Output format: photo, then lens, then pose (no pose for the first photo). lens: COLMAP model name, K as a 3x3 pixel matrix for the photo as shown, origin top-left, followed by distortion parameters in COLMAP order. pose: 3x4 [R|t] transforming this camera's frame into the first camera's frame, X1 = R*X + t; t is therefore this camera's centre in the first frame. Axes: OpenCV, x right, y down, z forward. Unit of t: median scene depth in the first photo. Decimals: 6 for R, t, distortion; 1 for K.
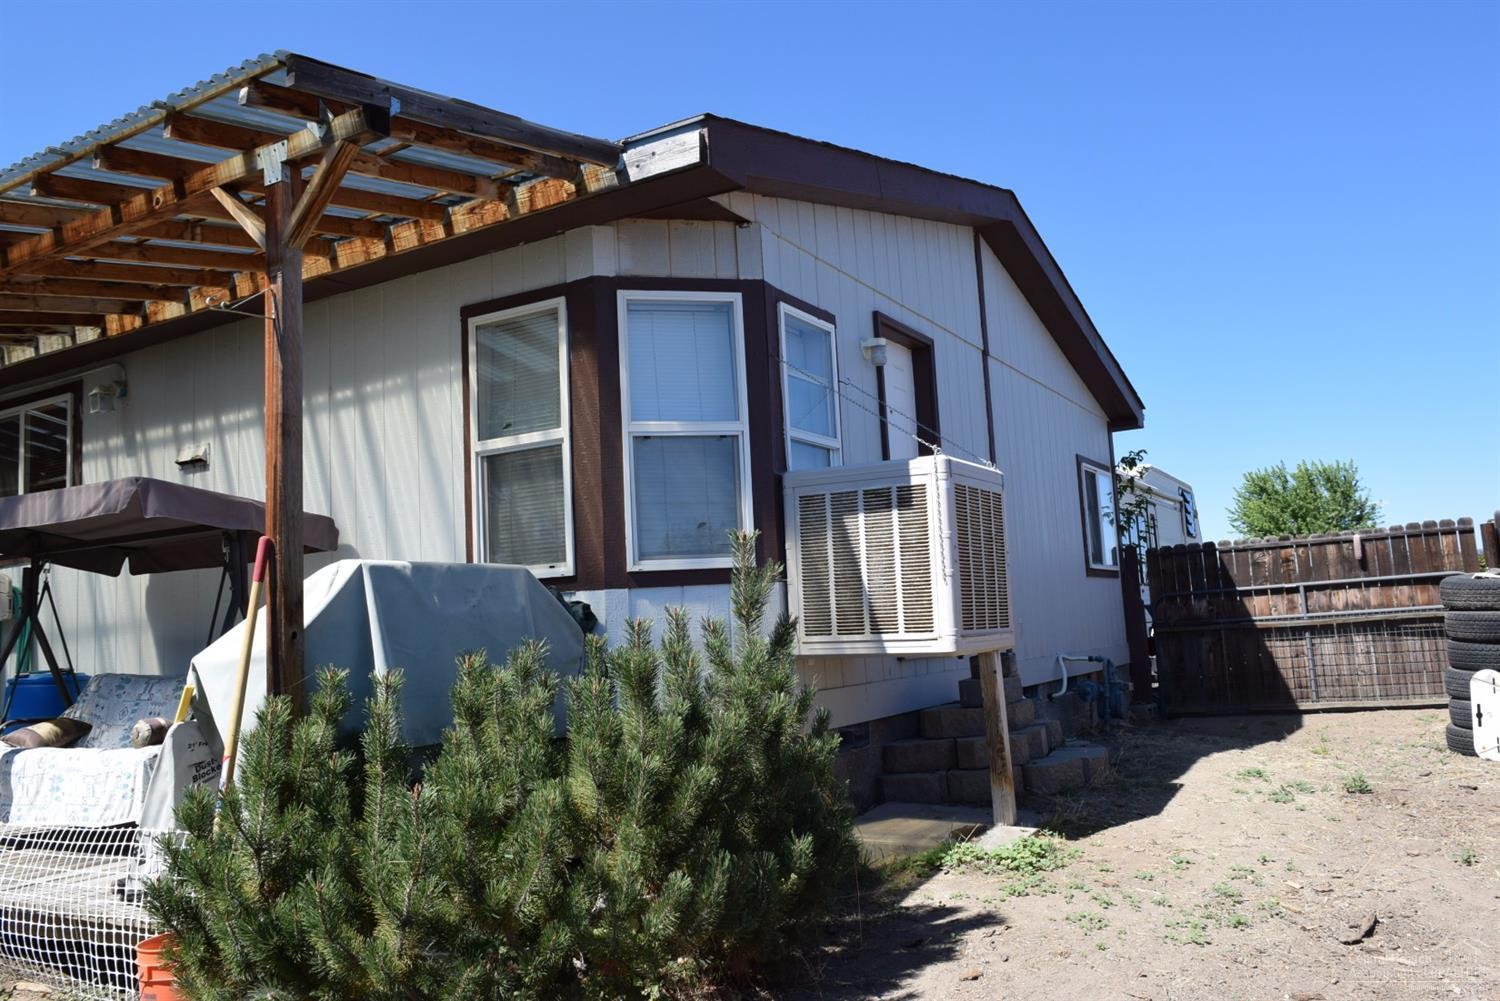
lens RADIAL K [[1160.2, 0, 748.8], [0, 1160.2, 496.6], [0, 0, 1]] dist [-0.024345, 0.015288]
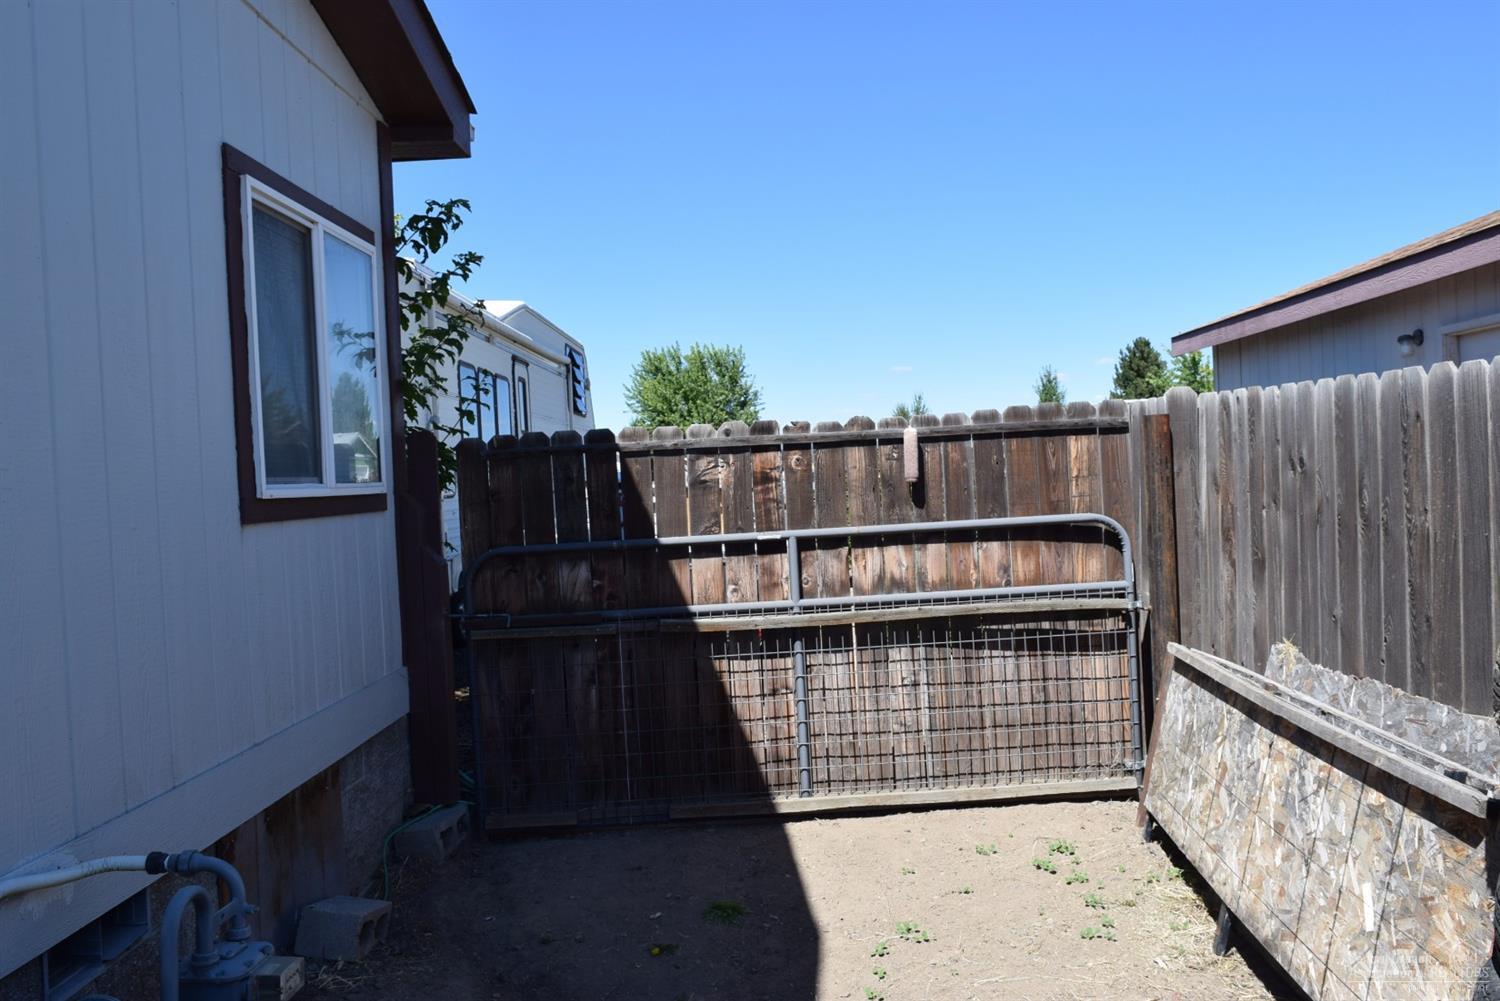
lens RADIAL K [[1160.2, 0, 751.9], [0, 1160.2, 499.5], [0, 0, 1]] dist [-0.024345, 0.015288]
pose [[0.874278, 0.005827, 0.485391, 0.245865], [-0.060523, 0.993434, 0.097086, 0.020306], [-0.481638, -0.114257, 0.868890, 0.614600]]
